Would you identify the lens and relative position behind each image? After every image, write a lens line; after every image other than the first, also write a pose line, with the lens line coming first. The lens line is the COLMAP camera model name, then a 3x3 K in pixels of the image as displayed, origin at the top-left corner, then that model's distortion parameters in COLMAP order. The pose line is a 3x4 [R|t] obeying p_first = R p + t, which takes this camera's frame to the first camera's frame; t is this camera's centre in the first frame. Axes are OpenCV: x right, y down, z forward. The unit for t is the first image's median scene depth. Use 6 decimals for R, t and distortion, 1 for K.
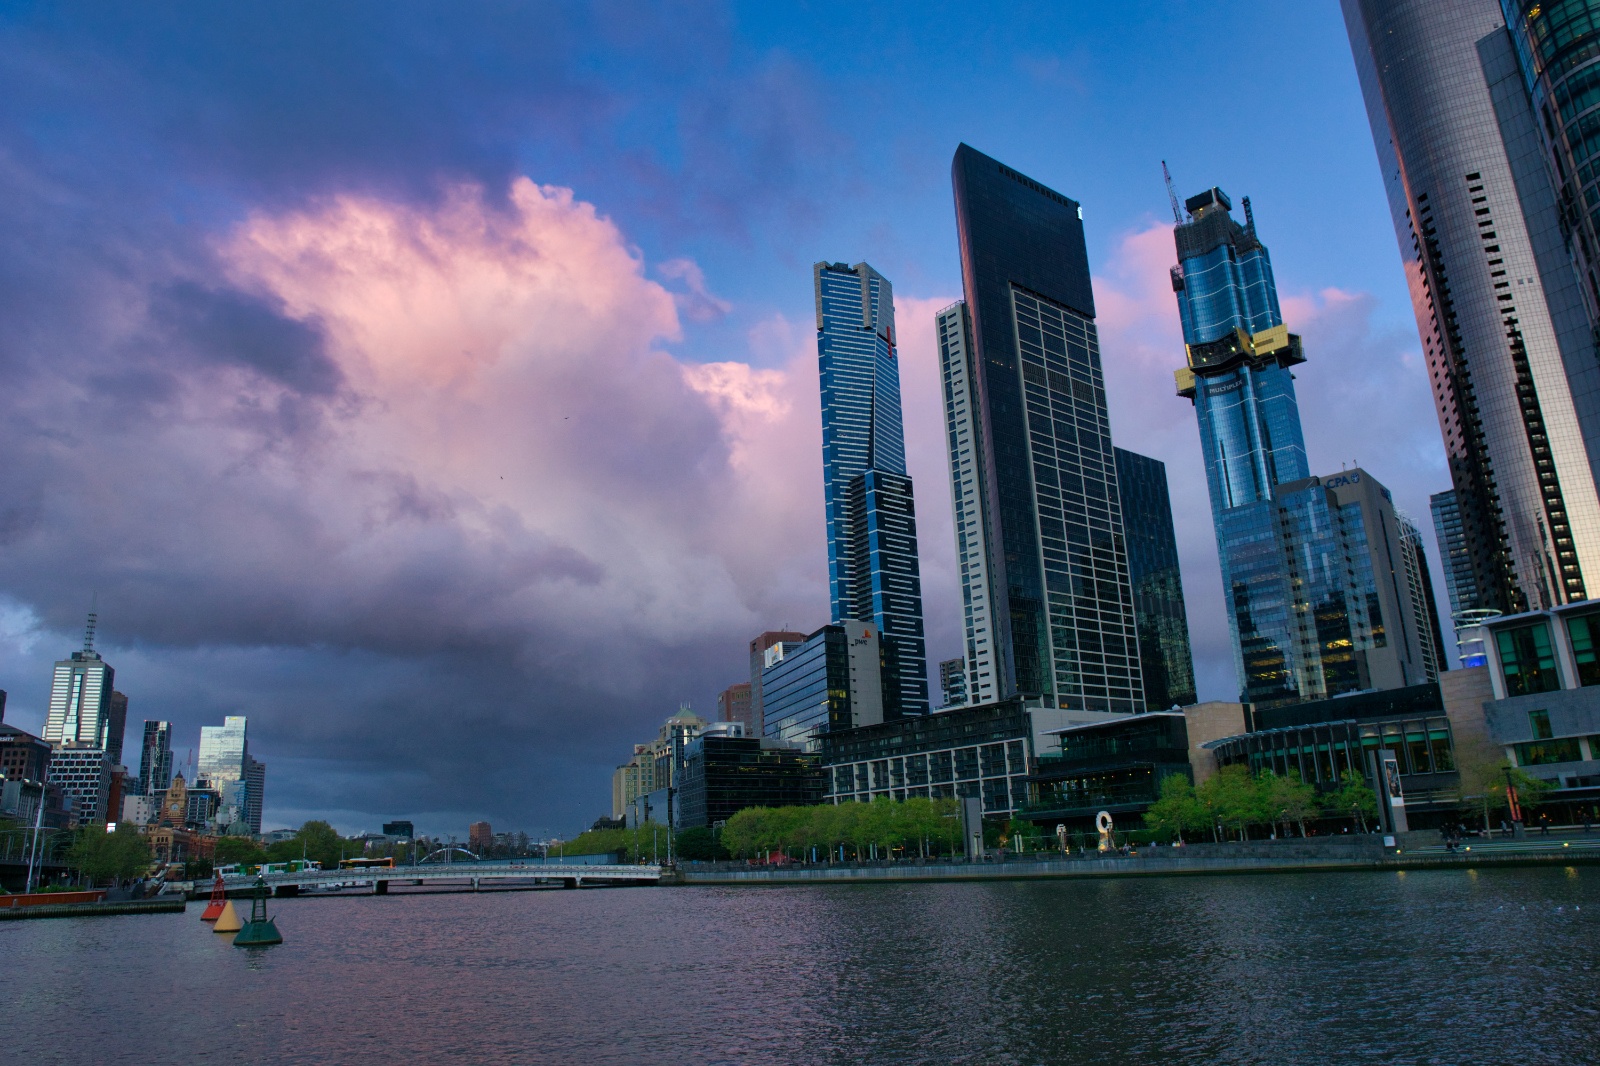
lens RADIAL K [[1120.9, 0, 802.6], [0, 1120.9, 529.0], [0, 0, 1]] dist [-0.112717, 0.074649]
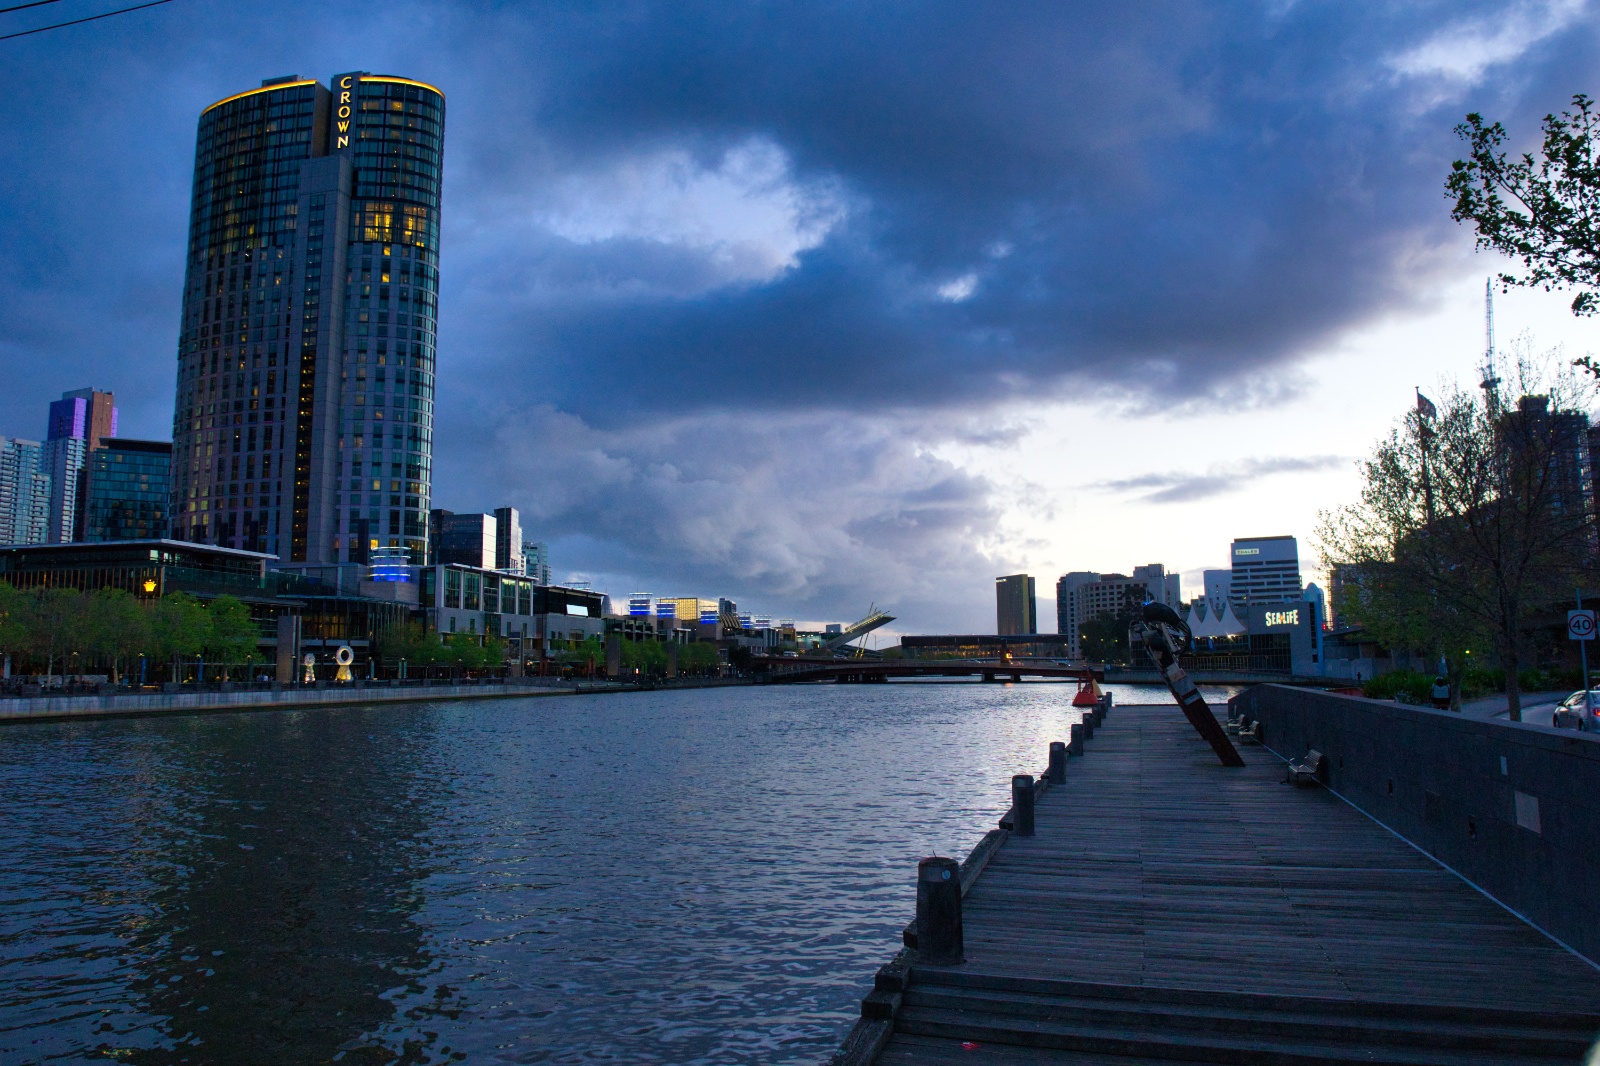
lens RADIAL K [[1120.9, 0, 802.6], [0, 1120.9, 529.0], [0, 0, 1]] dist [-0.112717, 0.074649]
pose [[-0.702541, 0.140168, 0.697703, -0.472138], [-0.160106, 0.924144, -0.346877, 0.260721], [-0.693399, -0.355402, -0.626807, 0.809656]]
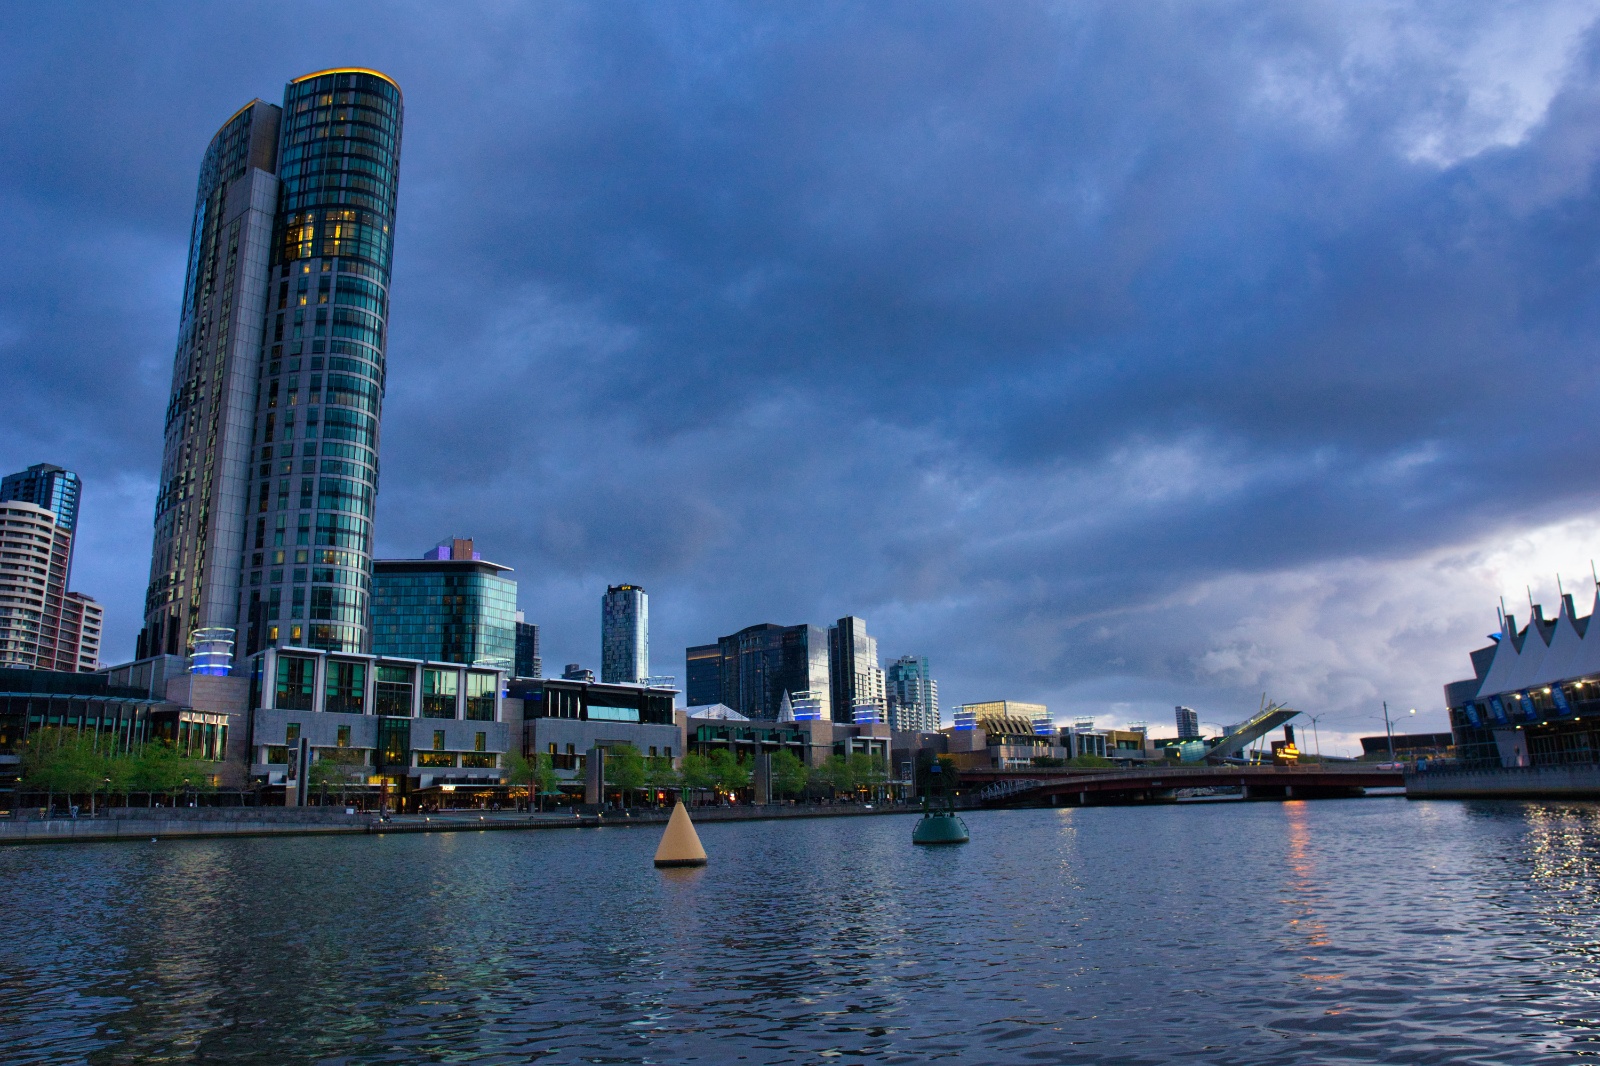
lens RADIAL K [[1120.9, 0, 802.6], [0, 1120.9, 529.0], [0, 0, 1]] dist [-0.112717, 0.074649]
pose [[-0.320721, 0.281415, 0.904402, -0.341203], [-0.223314, 0.905459, -0.360936, 0.131572], [-0.920472, -0.317725, -0.227556, 0.362145]]
